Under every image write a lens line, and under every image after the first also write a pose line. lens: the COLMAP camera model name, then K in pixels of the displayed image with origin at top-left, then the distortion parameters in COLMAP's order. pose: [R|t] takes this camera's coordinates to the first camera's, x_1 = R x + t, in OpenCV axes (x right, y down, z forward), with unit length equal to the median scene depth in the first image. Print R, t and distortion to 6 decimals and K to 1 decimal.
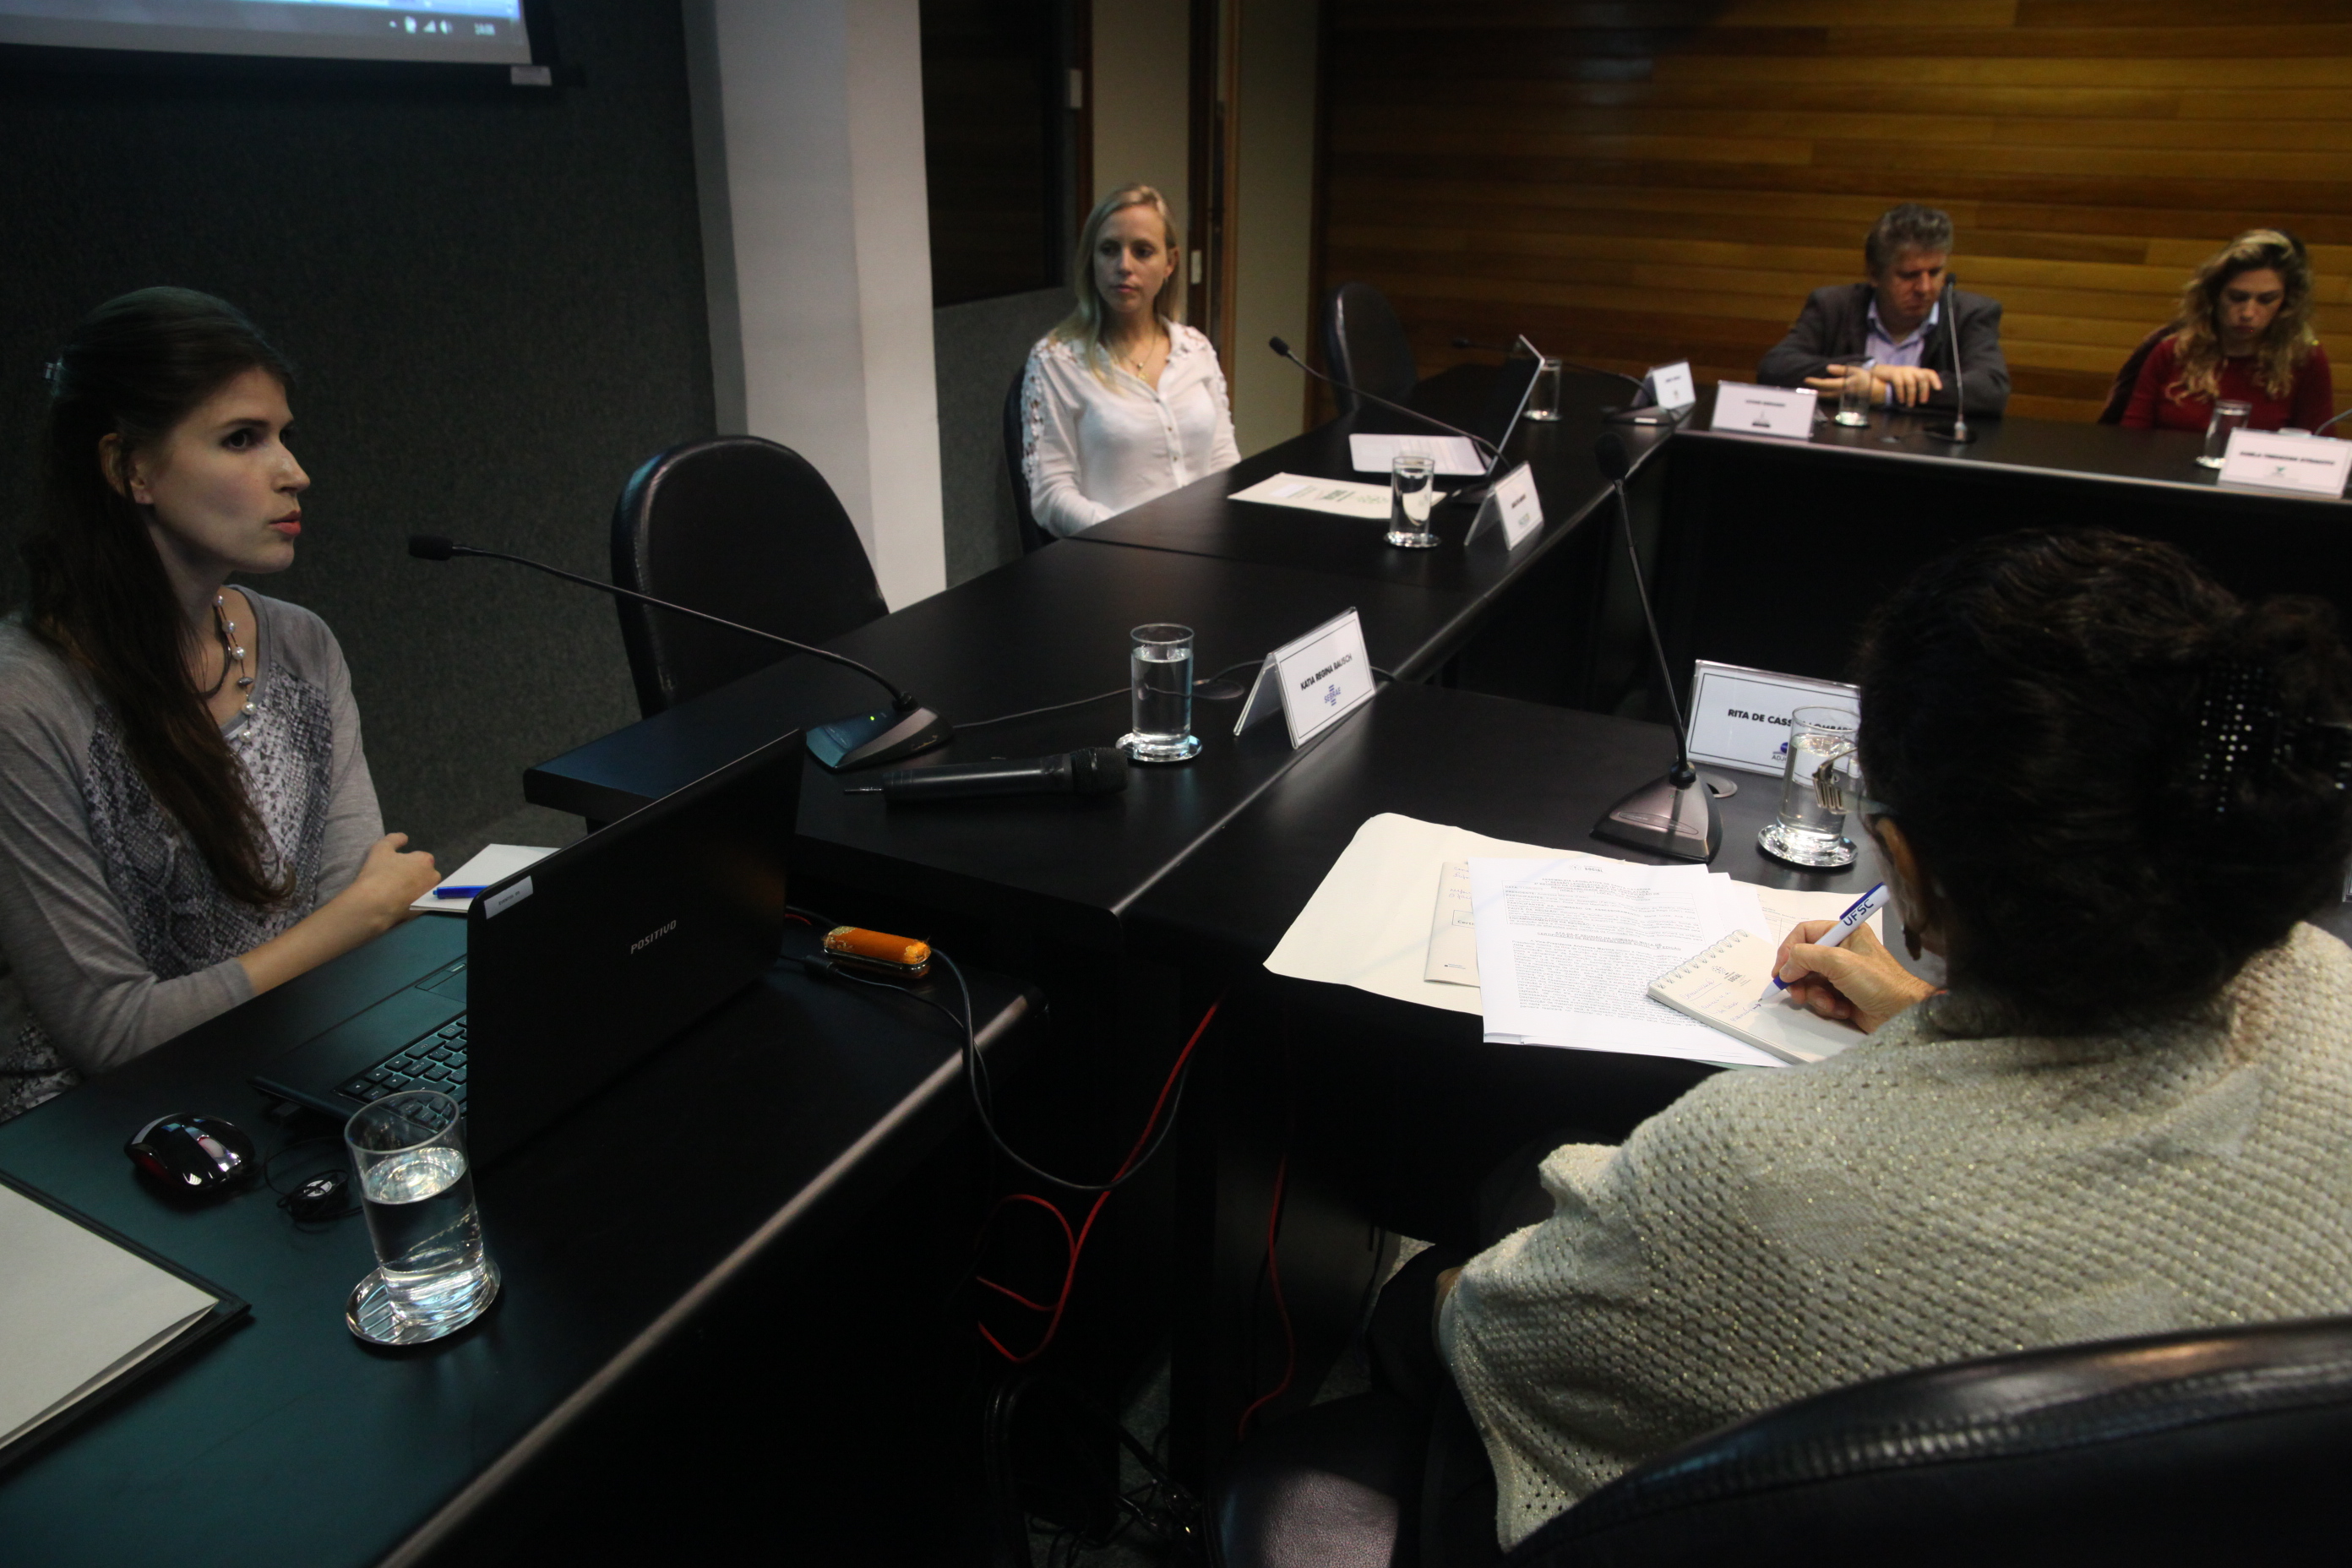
lens RADIAL K [[1583.3, 0, 1143.8], [0, 1583.3, 816.3], [0, 0, 1]] dist [-0.088568, 0.062828]
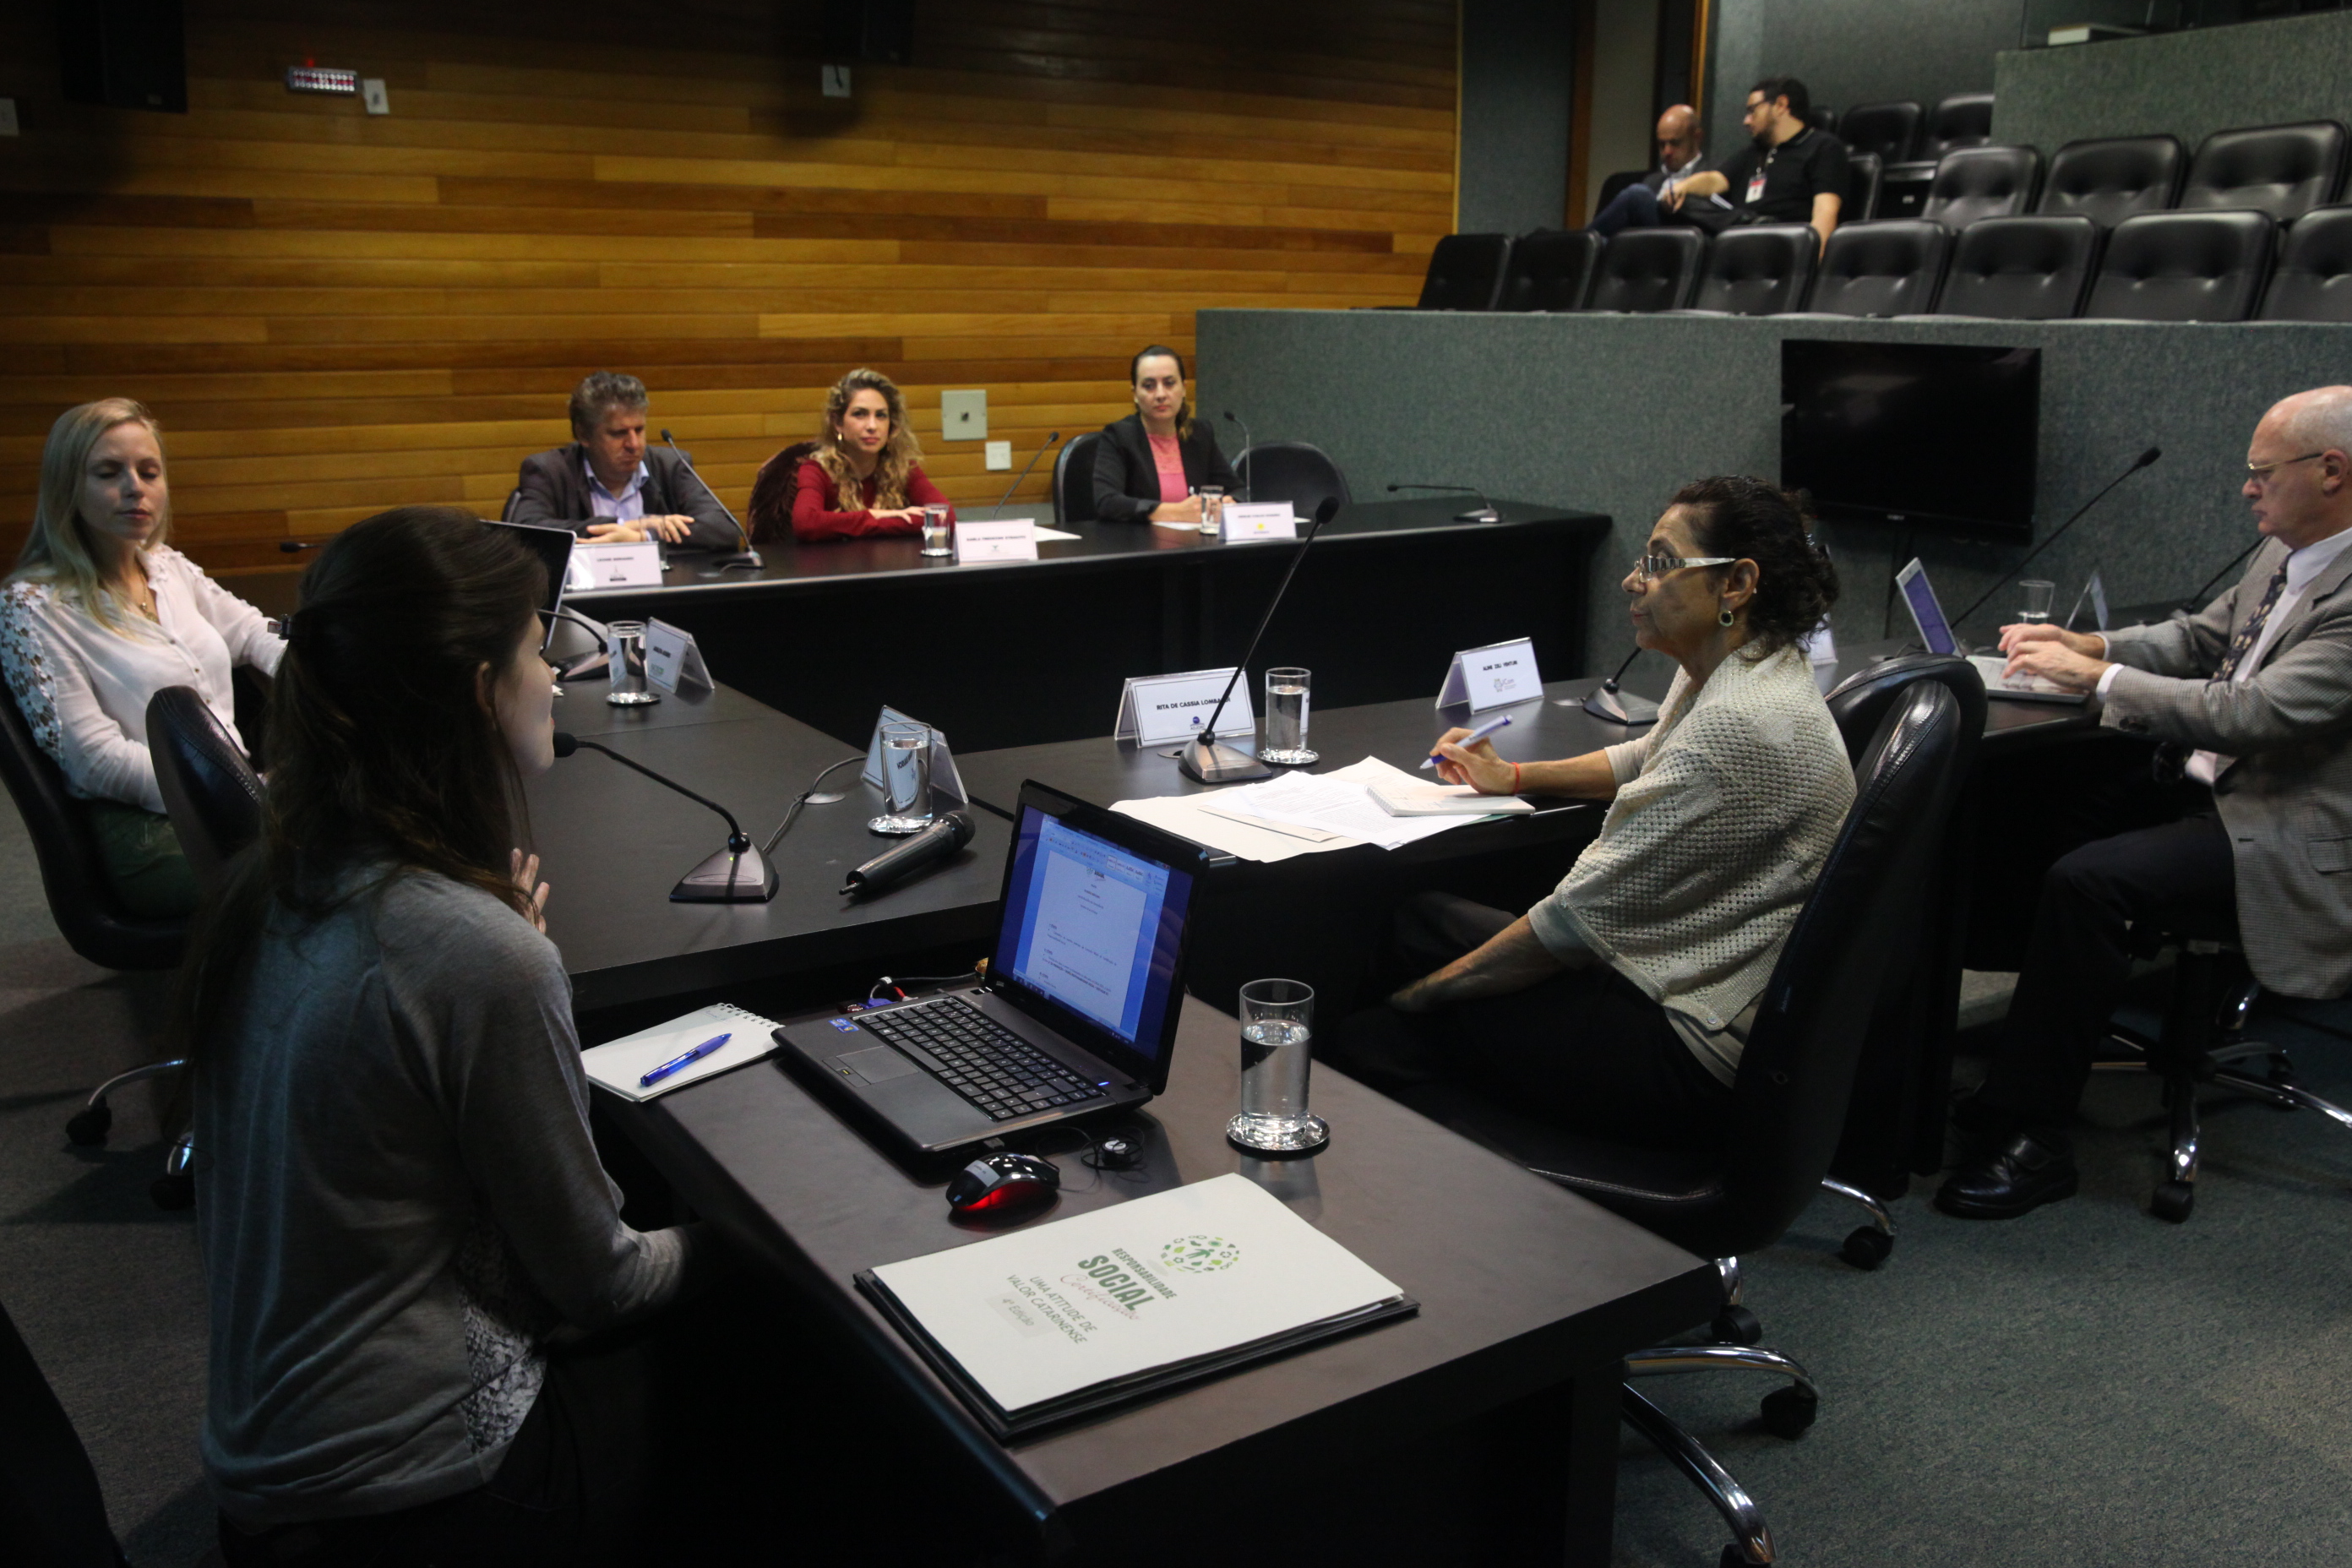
lens RADIAL K [[1955.3, 0, 1176.0], [0, 1955.3, 784.0], [0, 0, 1]] dist [0.002770, 0.005751]
pose [[0.527070, -0.217762, 0.821448, -0.476949], [0.354293, 0.934909, 0.020513, -0.013387], [-0.772446, 0.280222, 0.569915, -0.010753]]
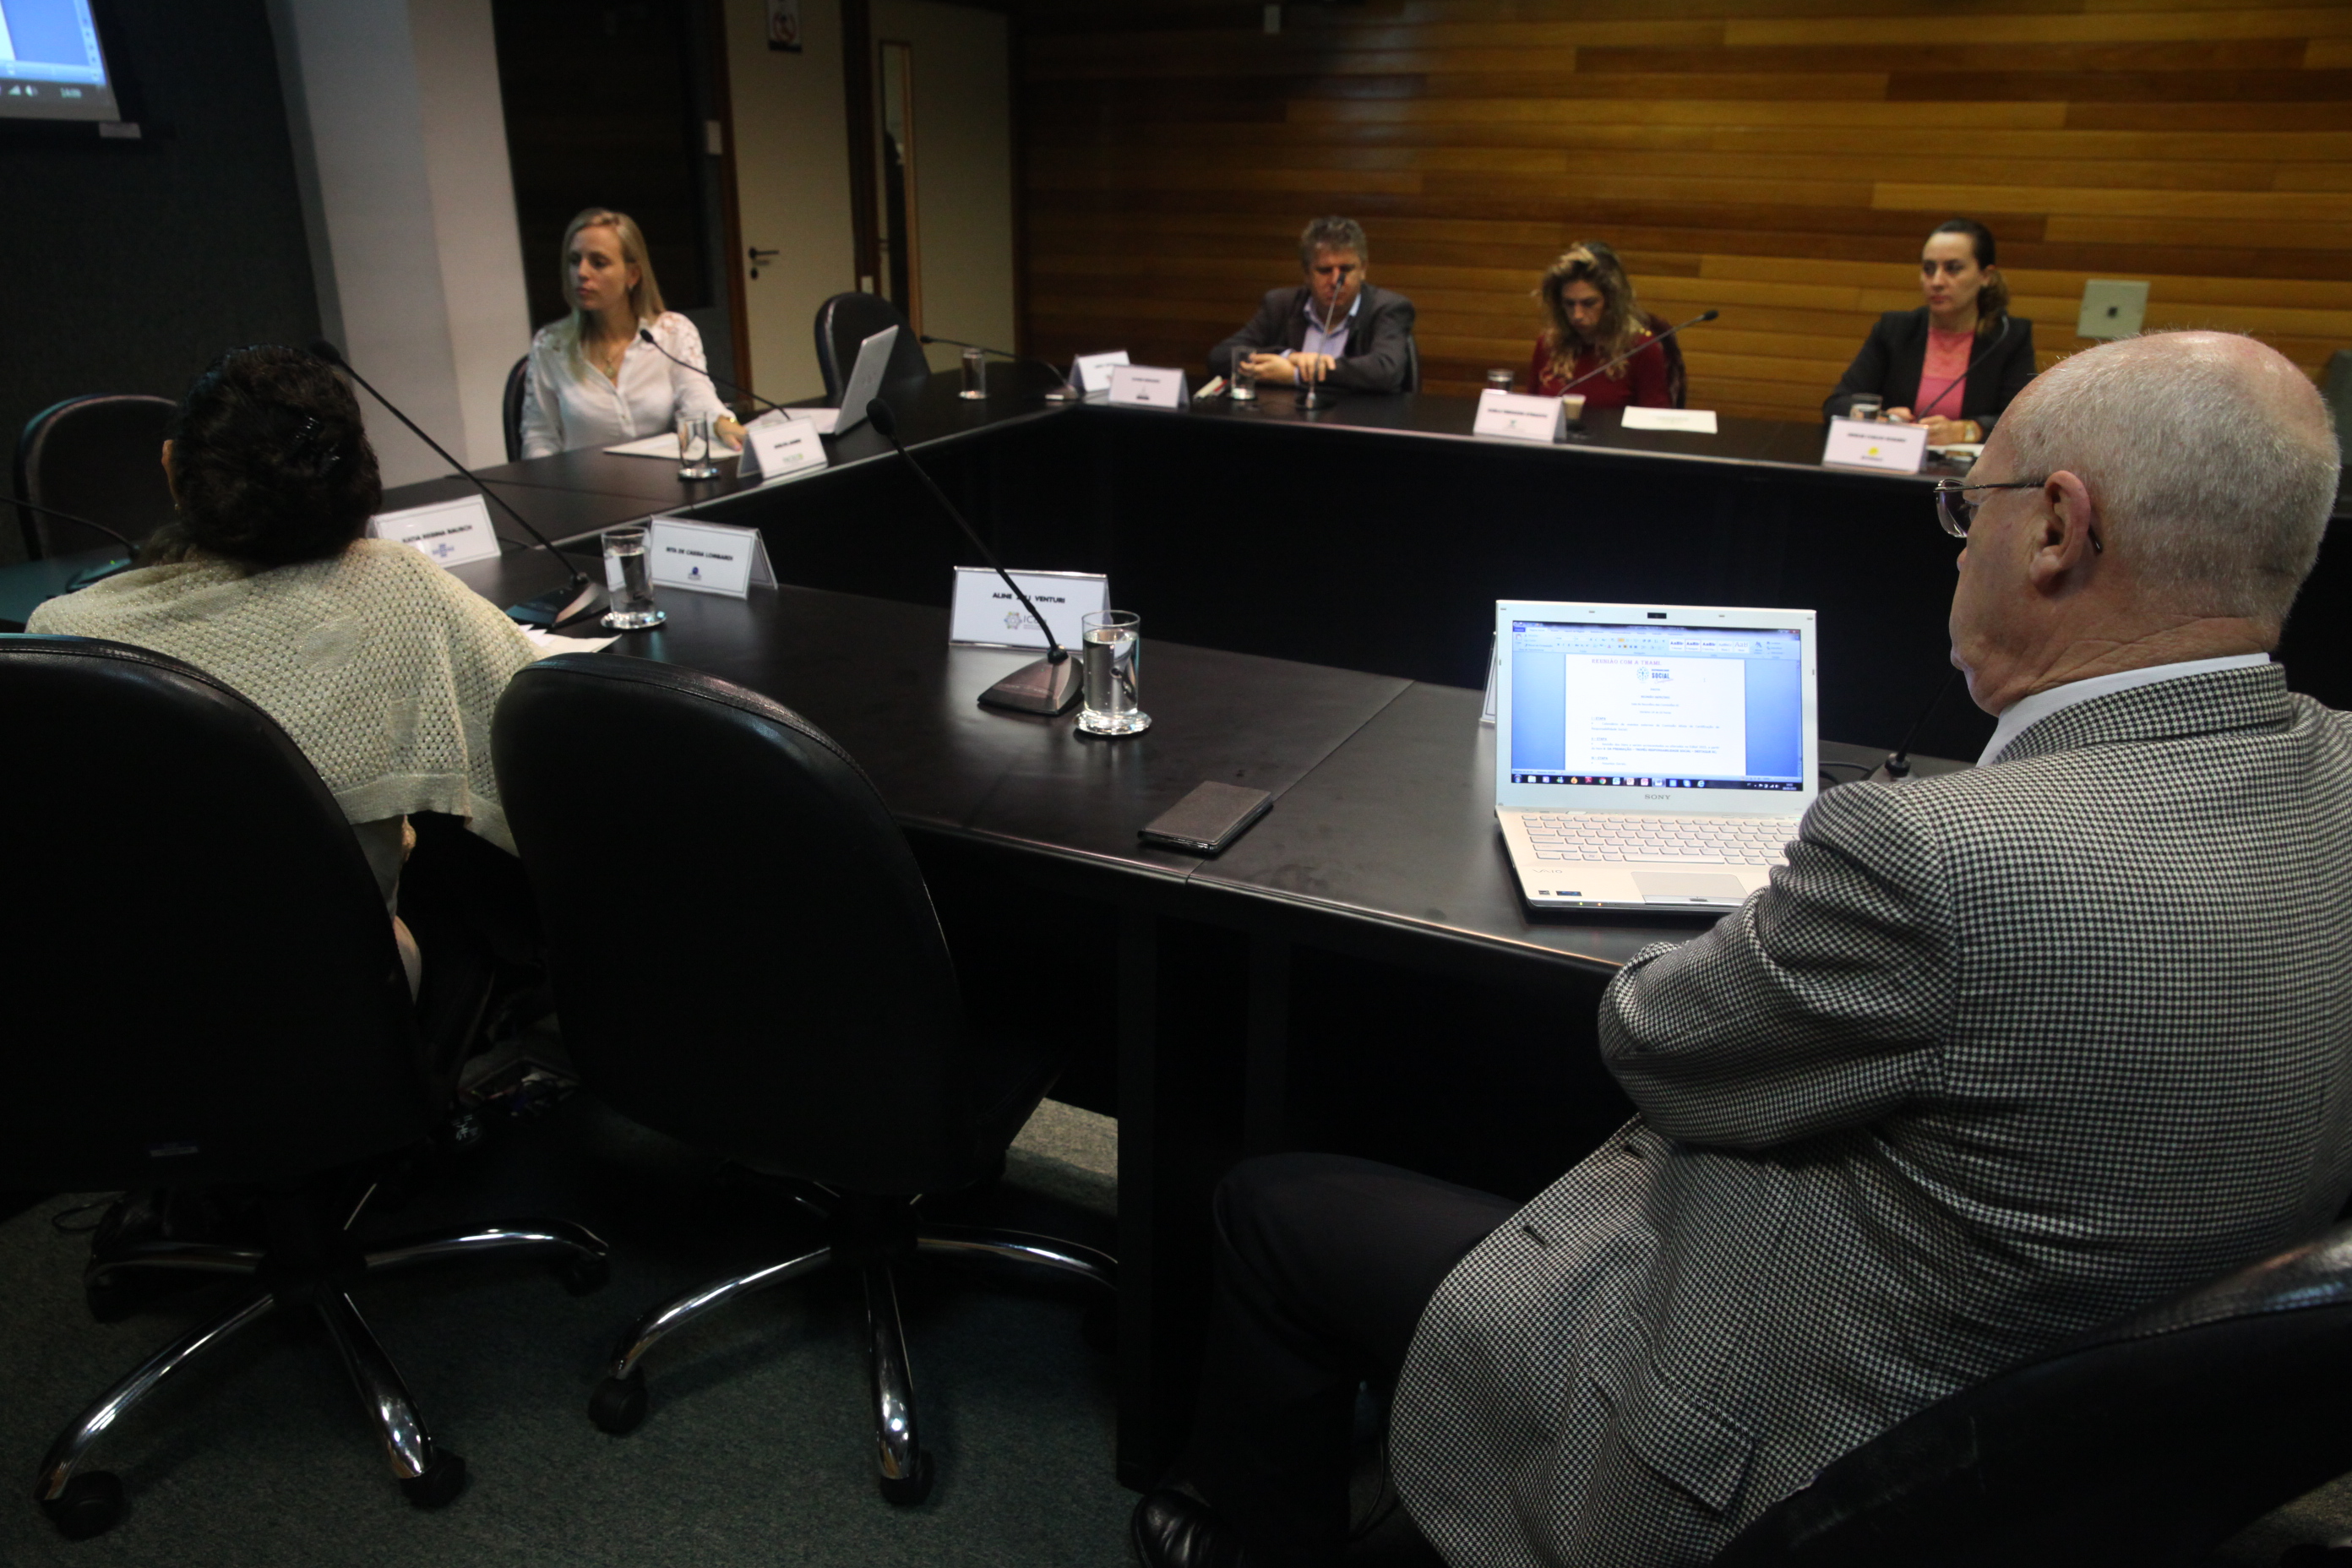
lens RADIAL K [[1583.3, 0, 1143.8], [0, 1583.3, 816.3], [0, 0, 1]] dist [-0.088568, 0.062828]
pose [[0.999912, -0.008547, 0.010162, 0.341096], [0.008807, 0.999628, -0.025822, 0.095785], [-0.009938, 0.025910, 0.999615, -0.196392]]
